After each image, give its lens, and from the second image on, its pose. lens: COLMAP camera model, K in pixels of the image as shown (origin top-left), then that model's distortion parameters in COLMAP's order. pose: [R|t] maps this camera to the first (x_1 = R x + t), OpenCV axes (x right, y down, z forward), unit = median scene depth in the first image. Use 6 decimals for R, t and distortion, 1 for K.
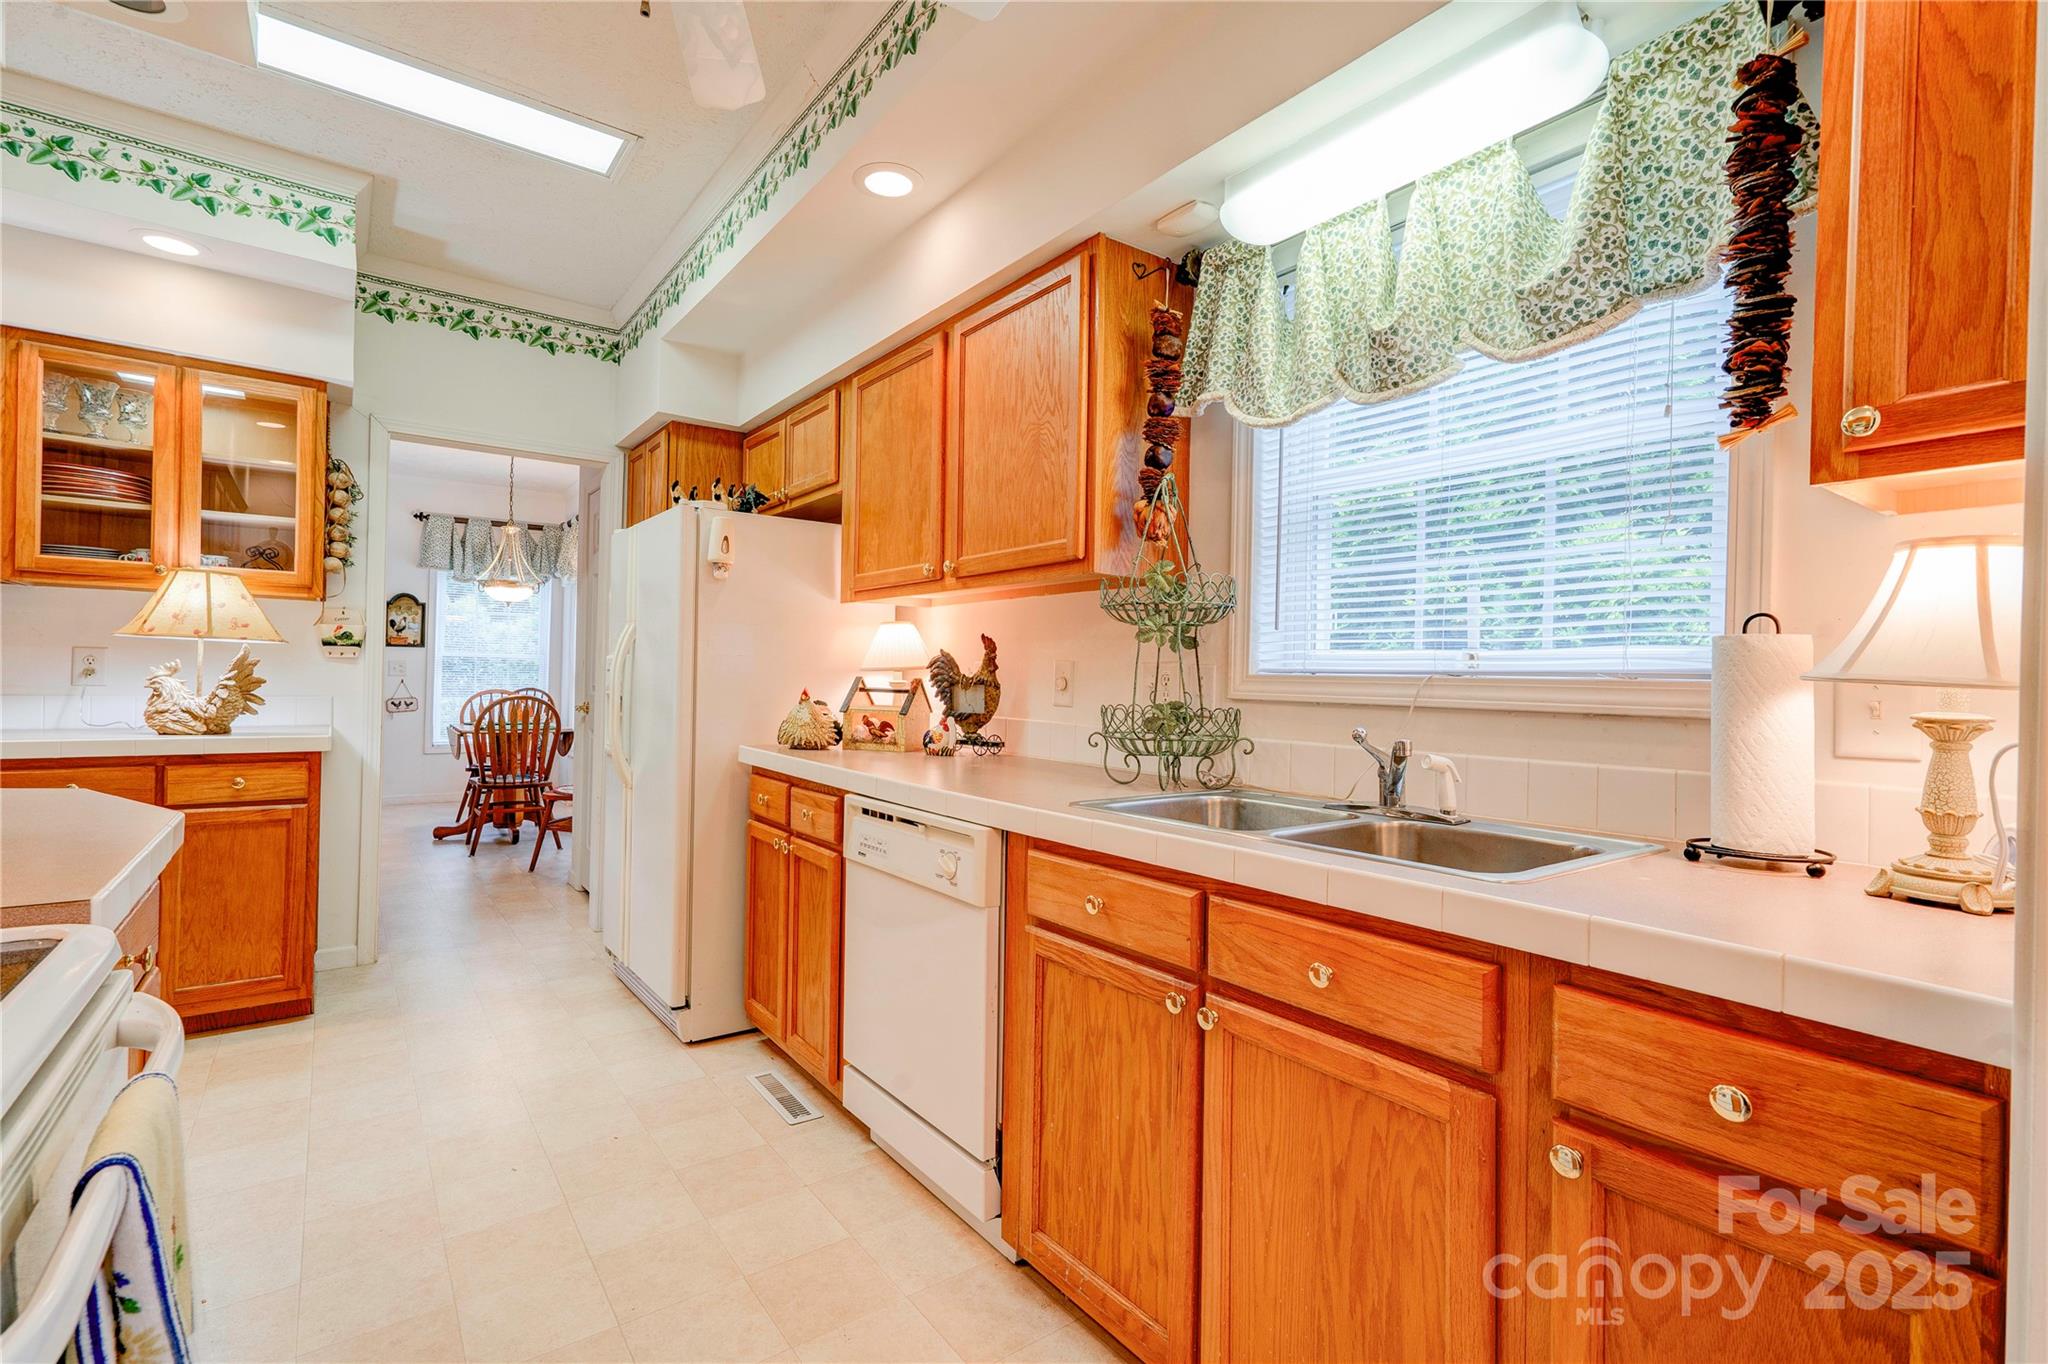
lens RADIAL K [[938.8, 0, 1004.3], [0, 938.8, 675.7], [0, 0, 1]] dist [-0.006810, 0.017863]
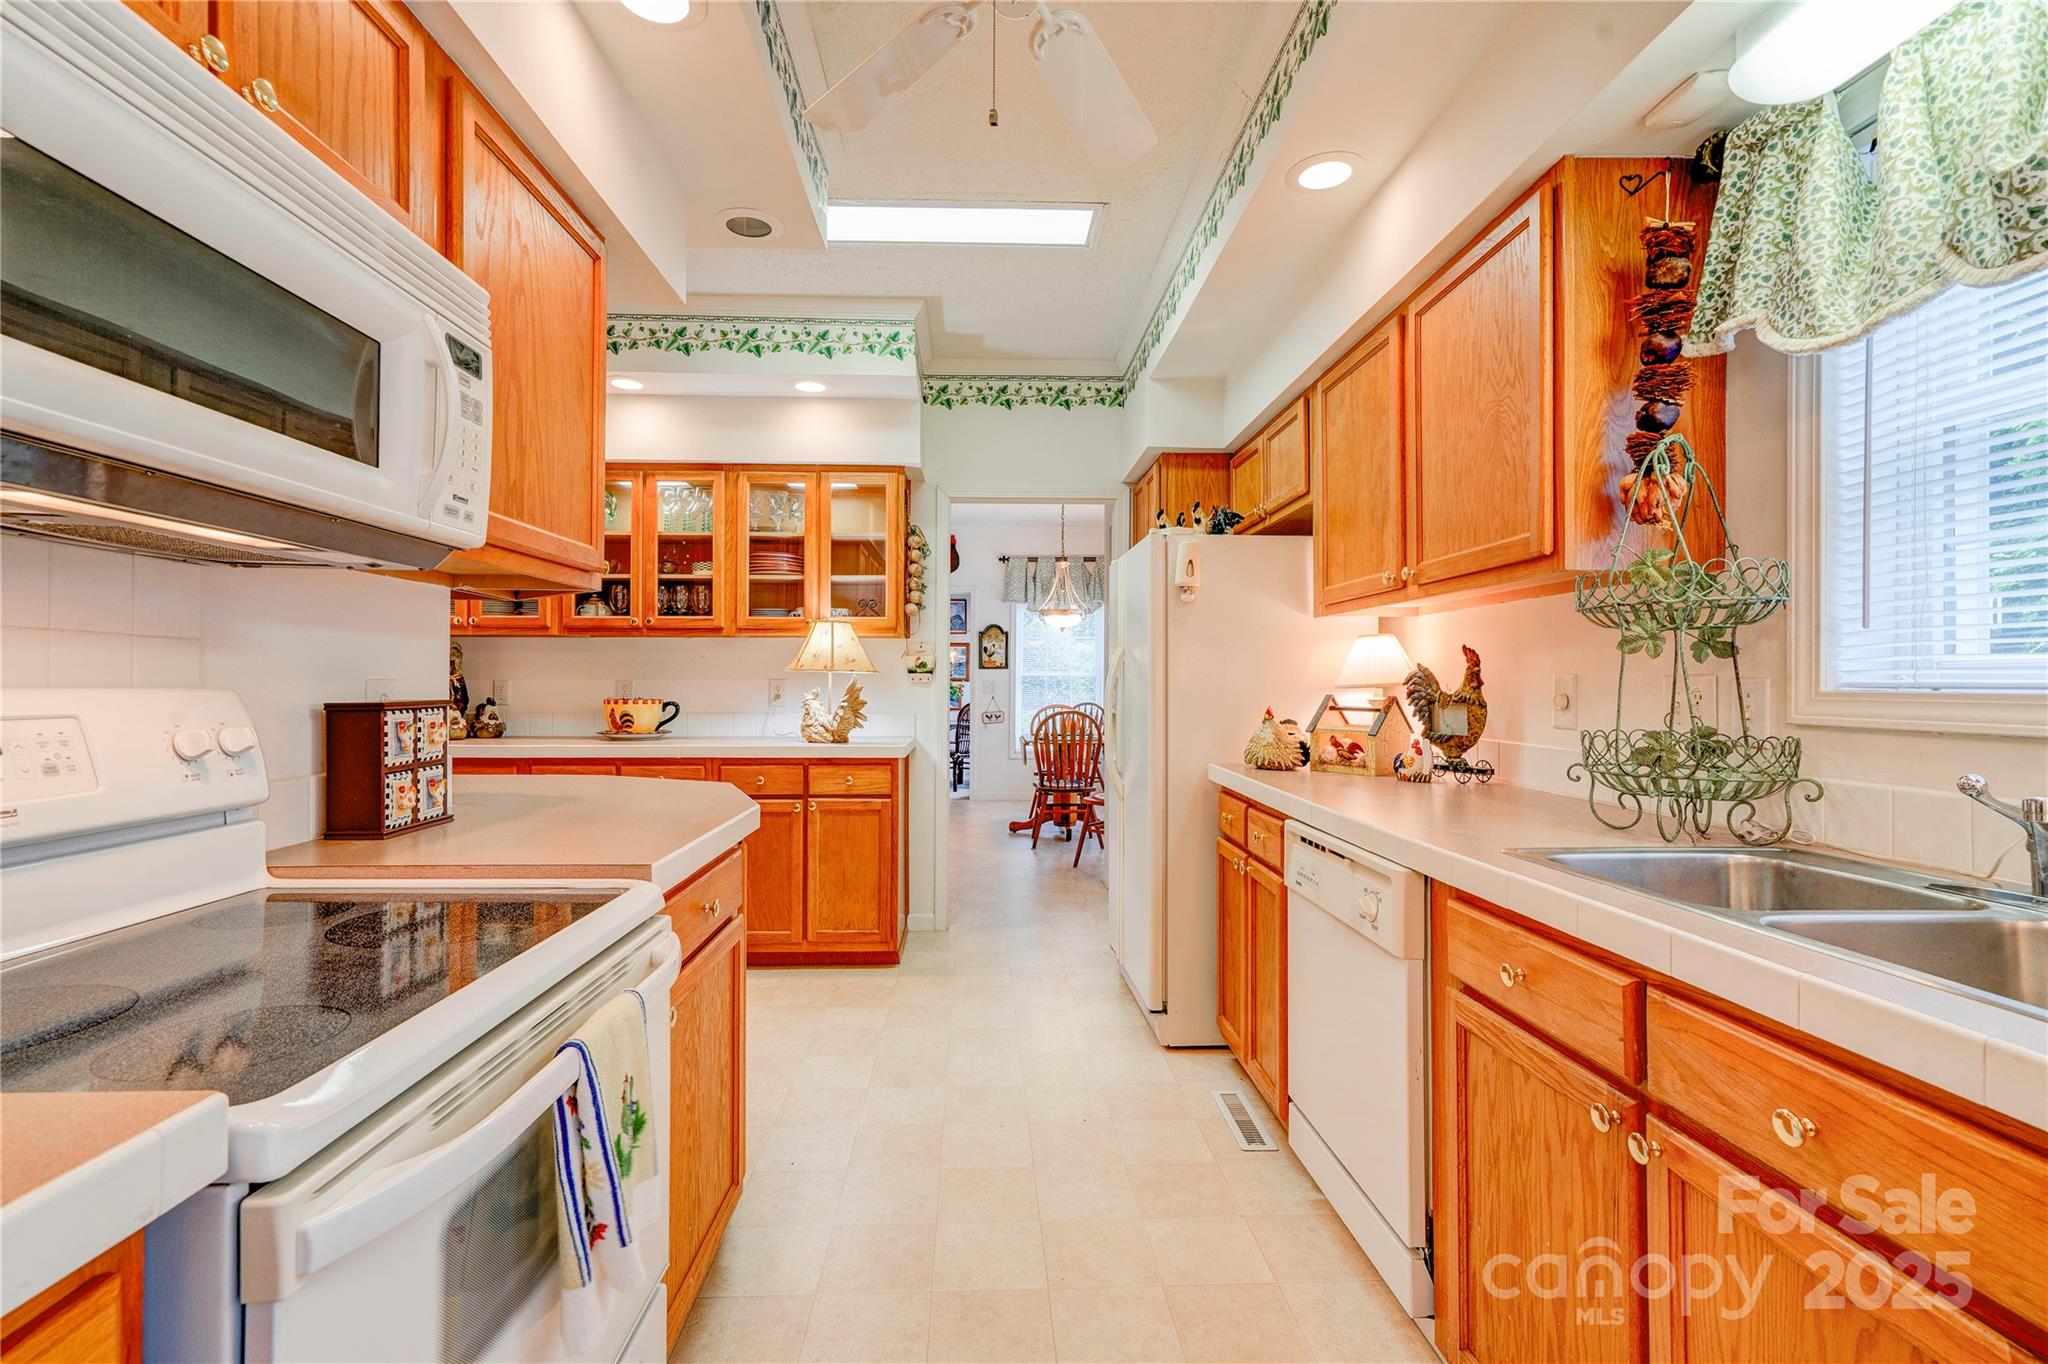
lens RADIAL K [[938.8, 0, 1004.3], [0, 938.8, 675.7], [0, 0, 1]] dist [-0.006810, 0.017863]
pose [[0.828432, -0.022035, -0.559655, 0.123689], [0.016190, 0.999750, -0.015397, -0.010306], [0.559855, 0.003695, 0.828582, 0.035779]]
